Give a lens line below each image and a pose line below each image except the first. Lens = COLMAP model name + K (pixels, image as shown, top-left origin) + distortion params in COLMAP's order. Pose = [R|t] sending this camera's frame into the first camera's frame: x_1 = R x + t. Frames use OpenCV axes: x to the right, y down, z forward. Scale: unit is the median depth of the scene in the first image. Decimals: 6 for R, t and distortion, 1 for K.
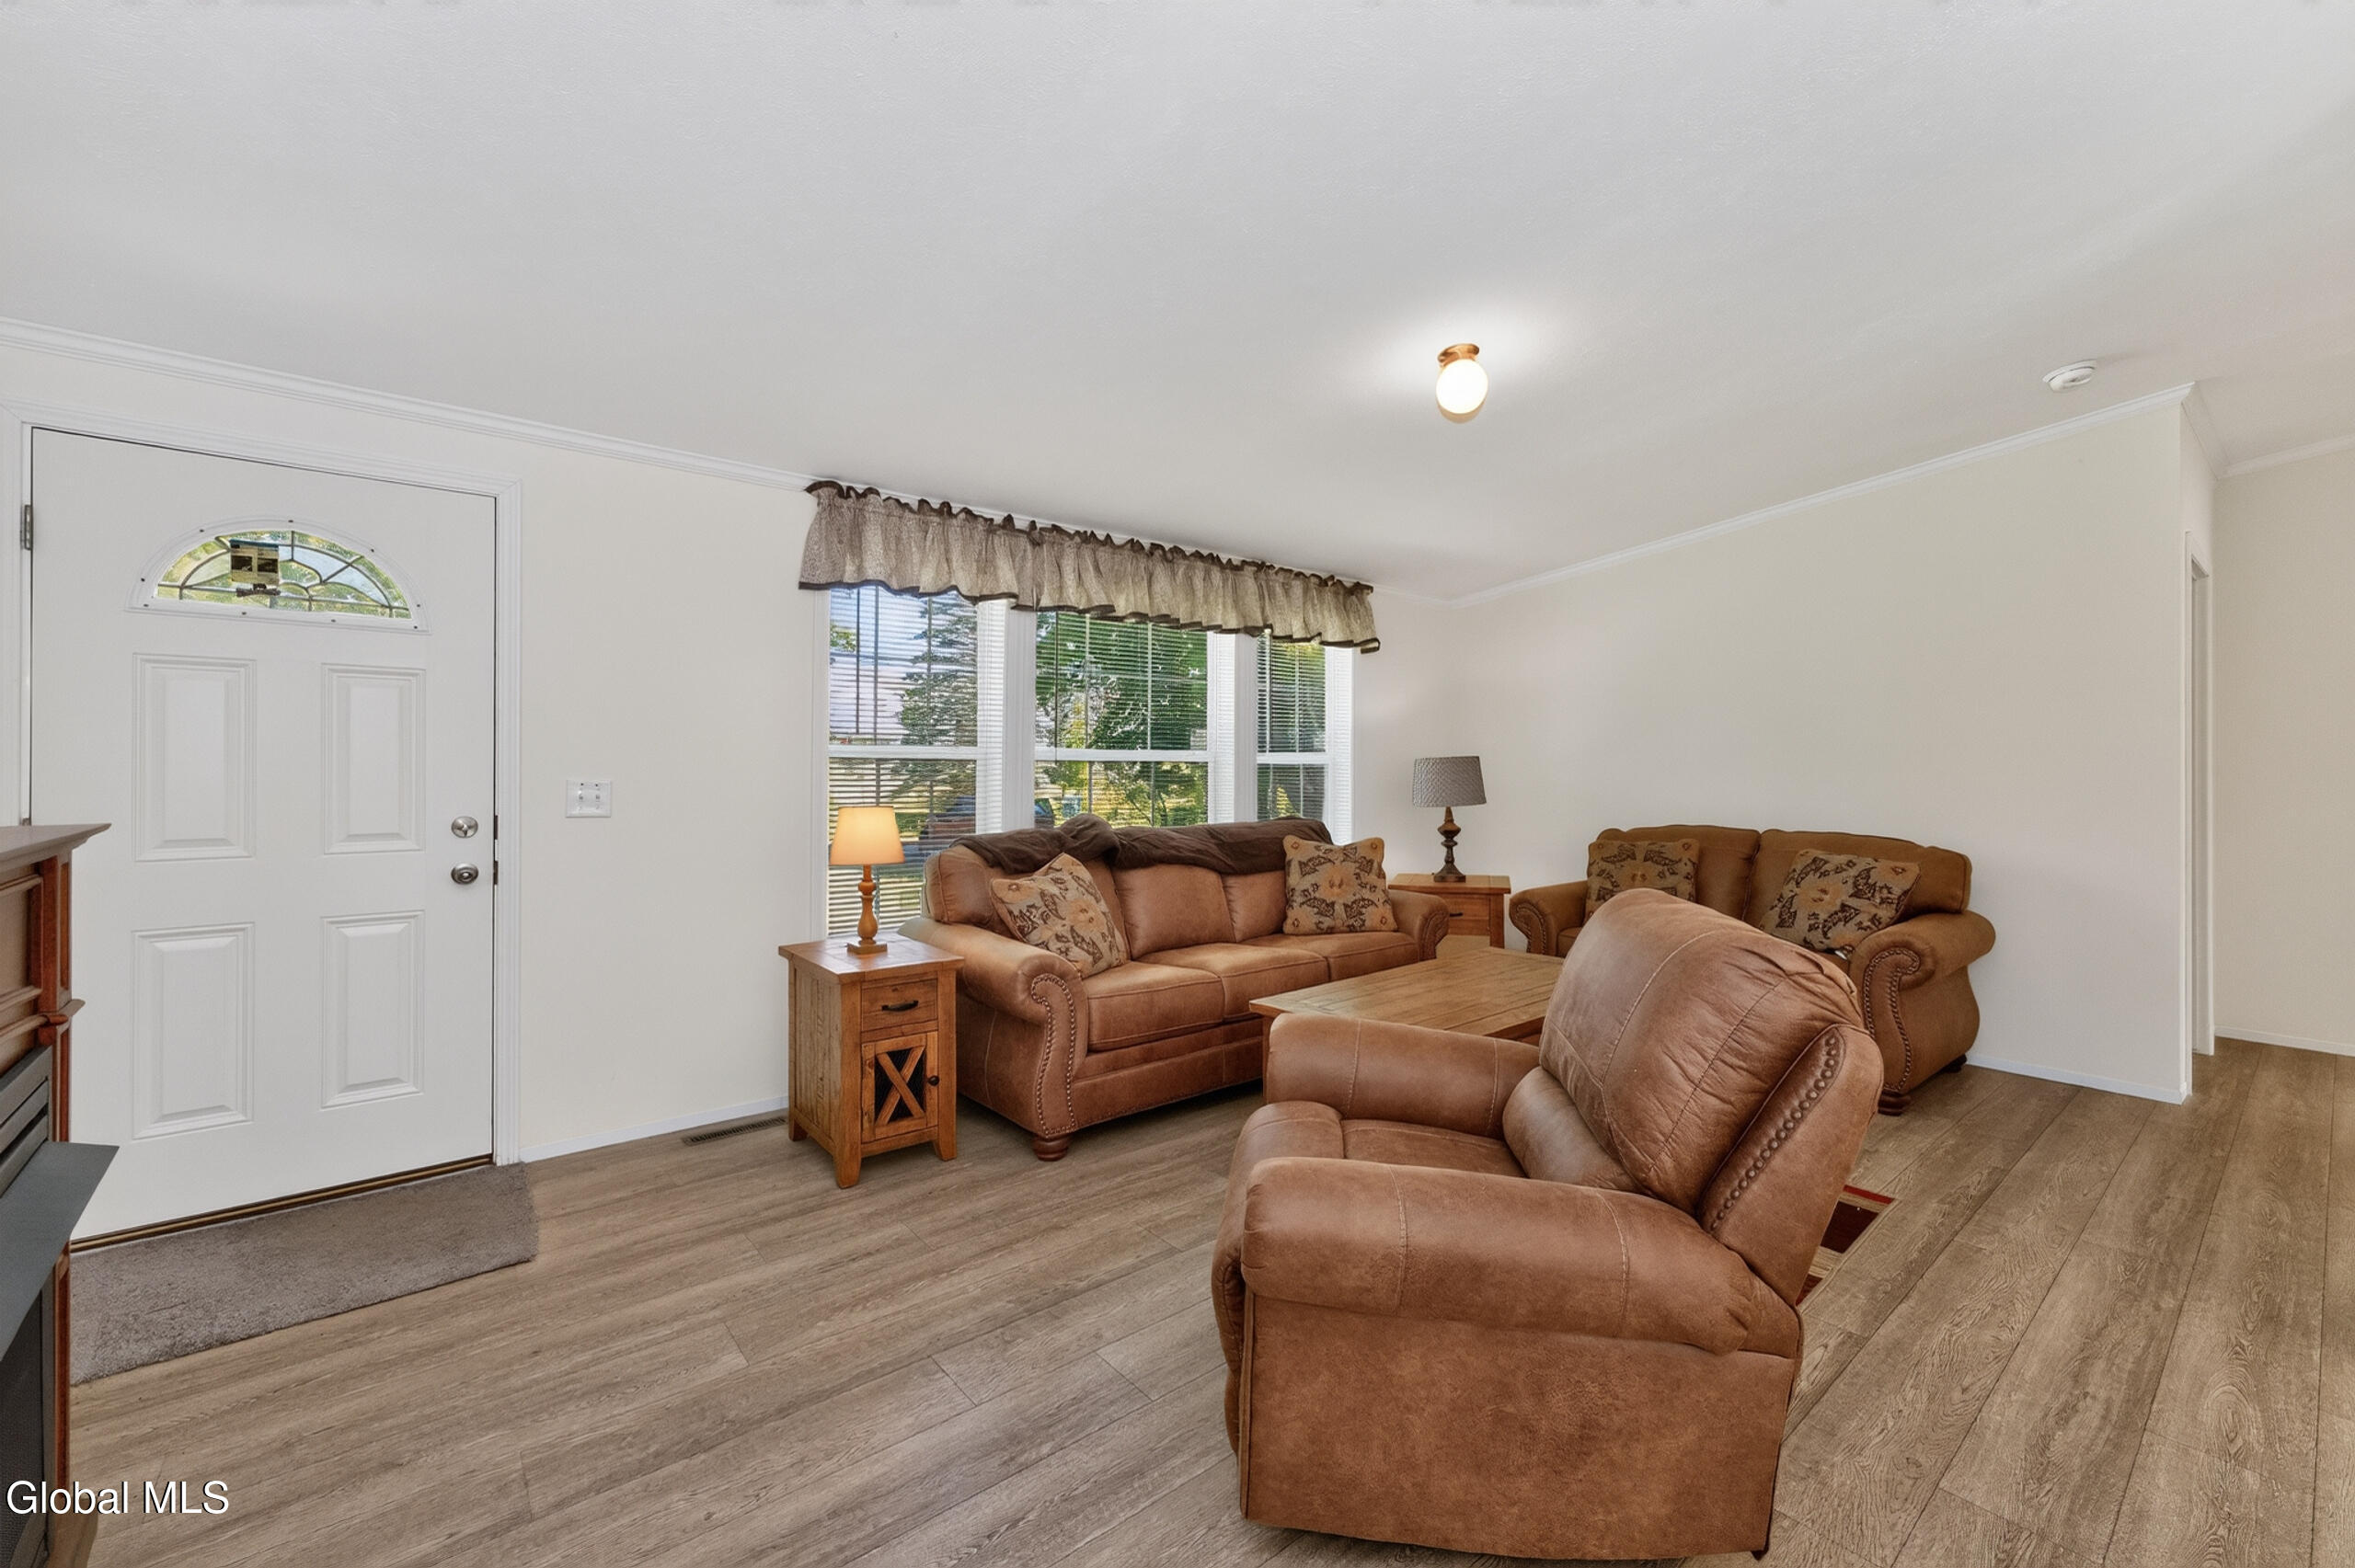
lens RADIAL K [[952.1, 0, 1162.7], [0, 952.1, 756.1], [0, 0, 1]] dist [-0.009969, 0.006593]
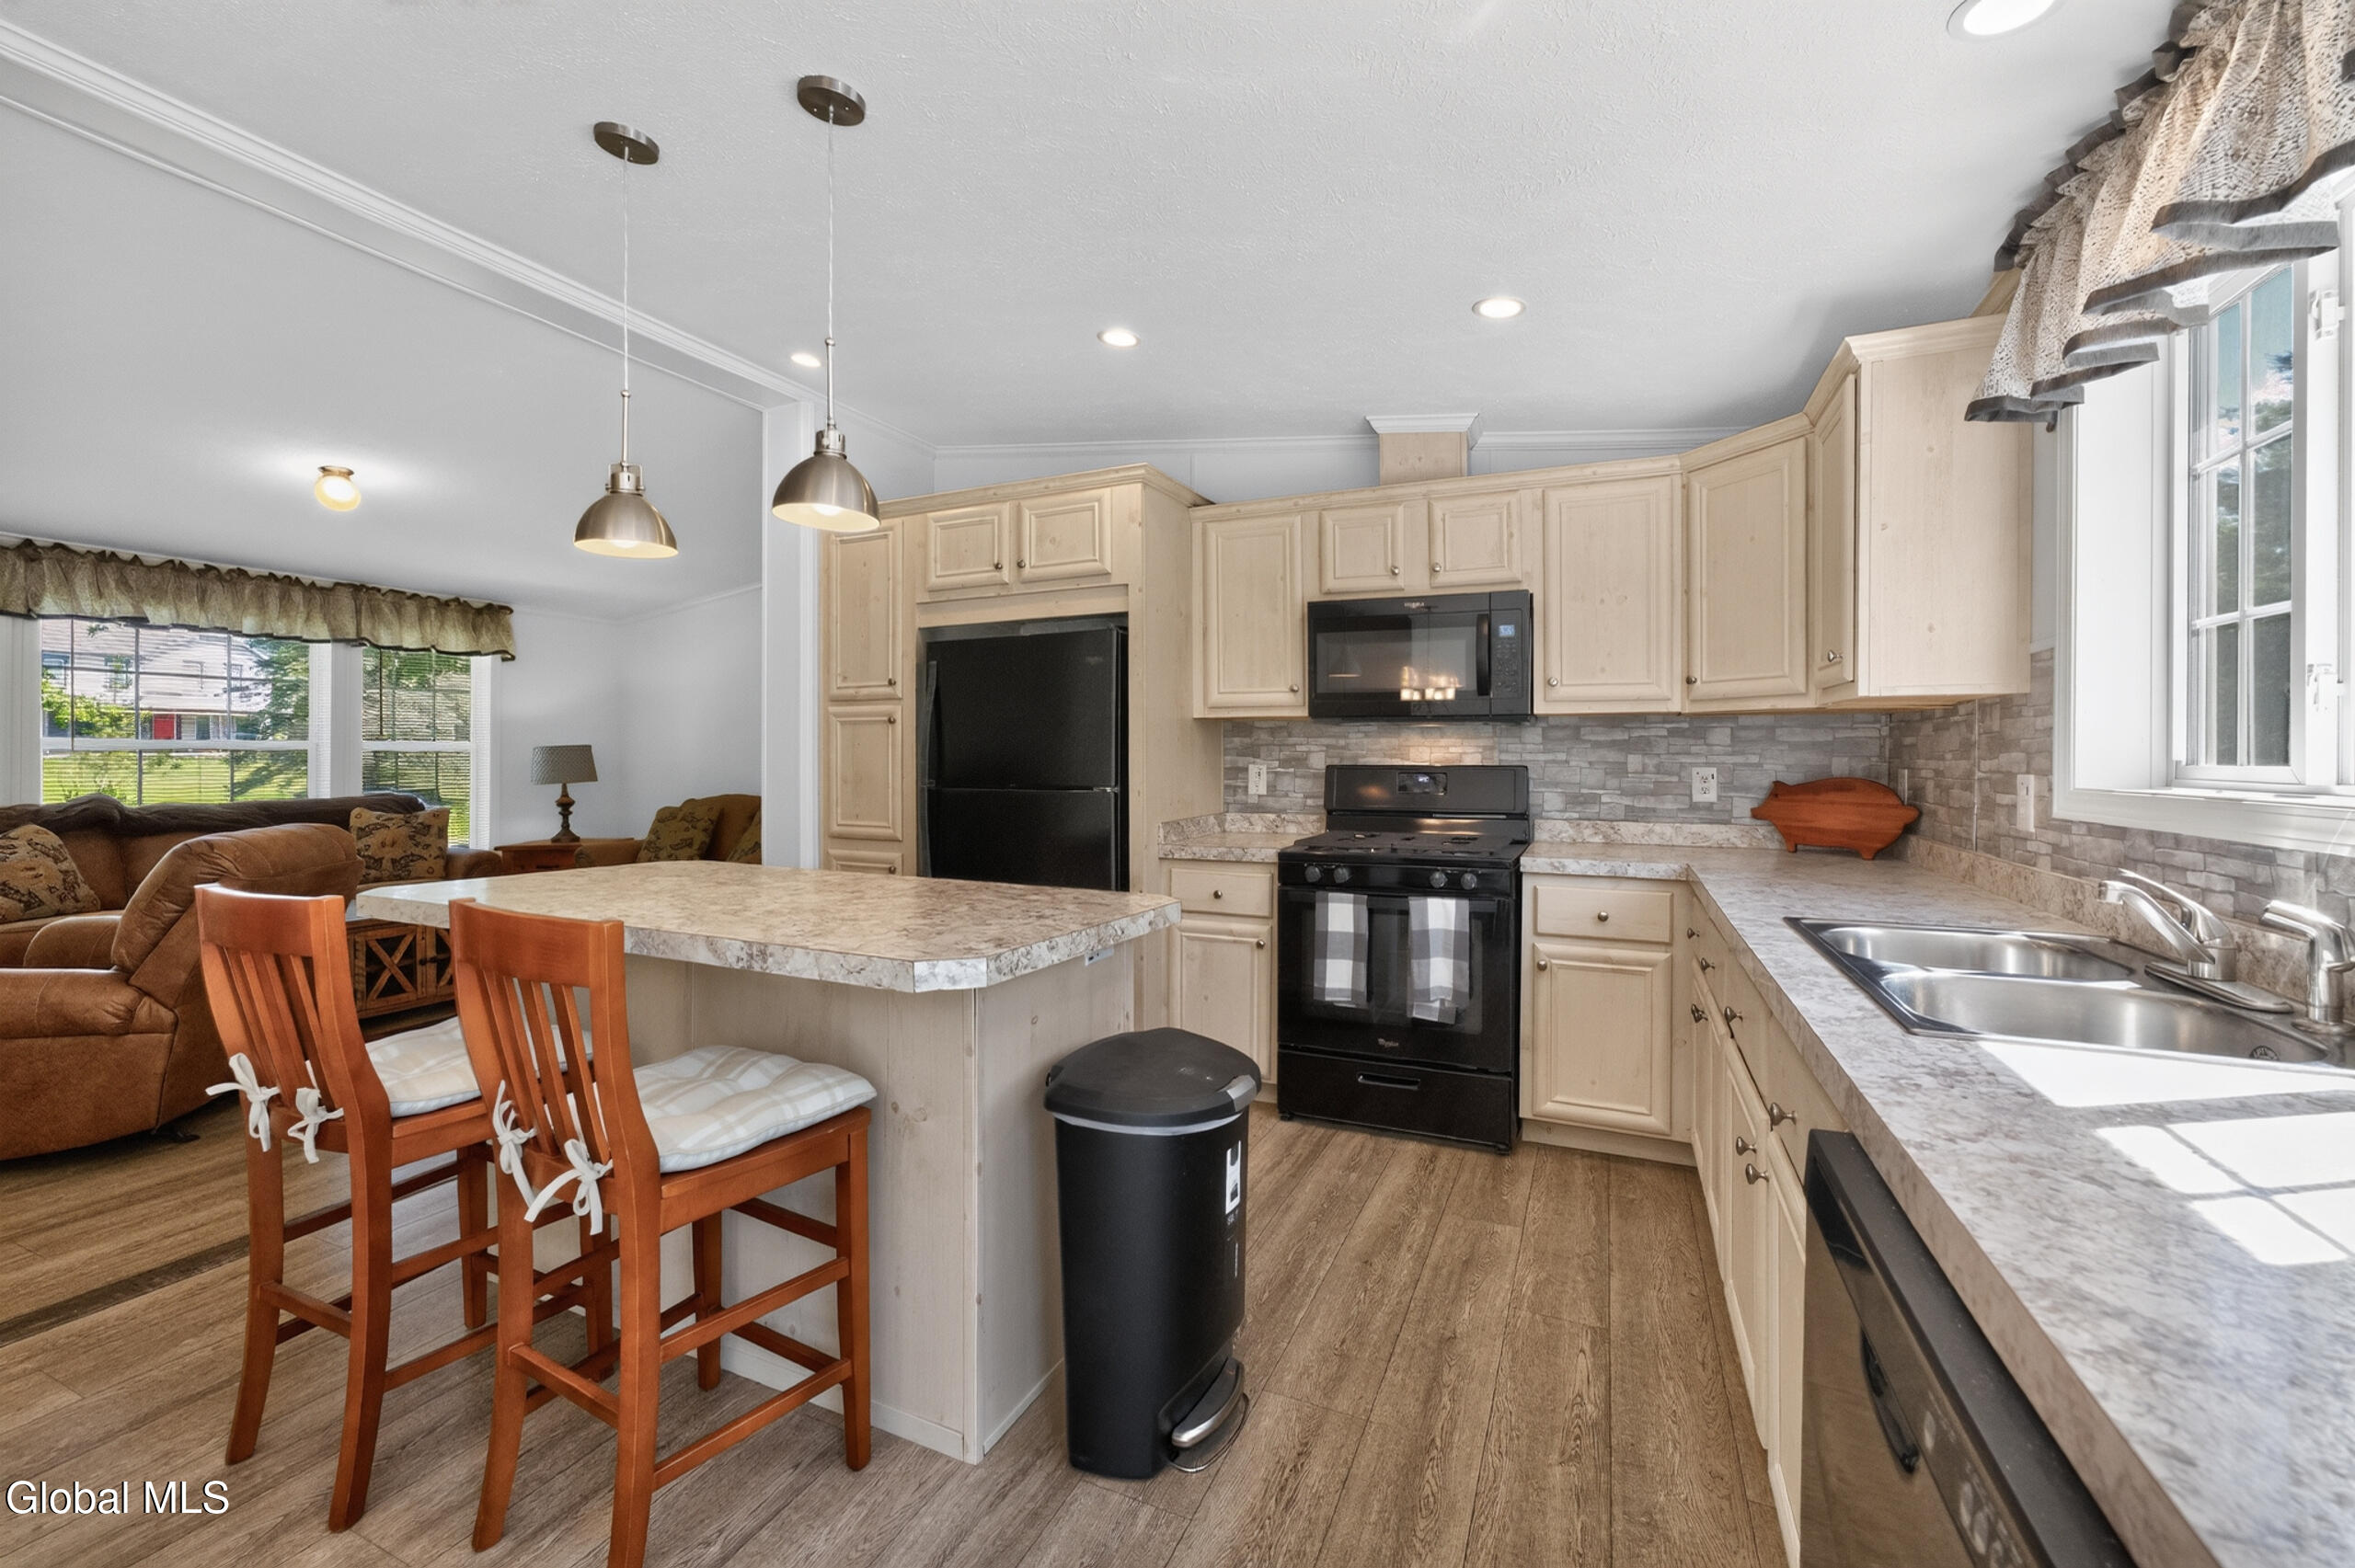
lens RADIAL K [[952.1, 0, 1182.4], [0, 952.1, 765.3], [0, 0, 1]] dist [-0.009969, 0.006593]
pose [[0.894578, -0.004874, 0.446884, 0.555517], [-0.006524, 0.999692, 0.023963, -0.010912], [-0.446863, -0.024353, 0.894271, -0.614291]]
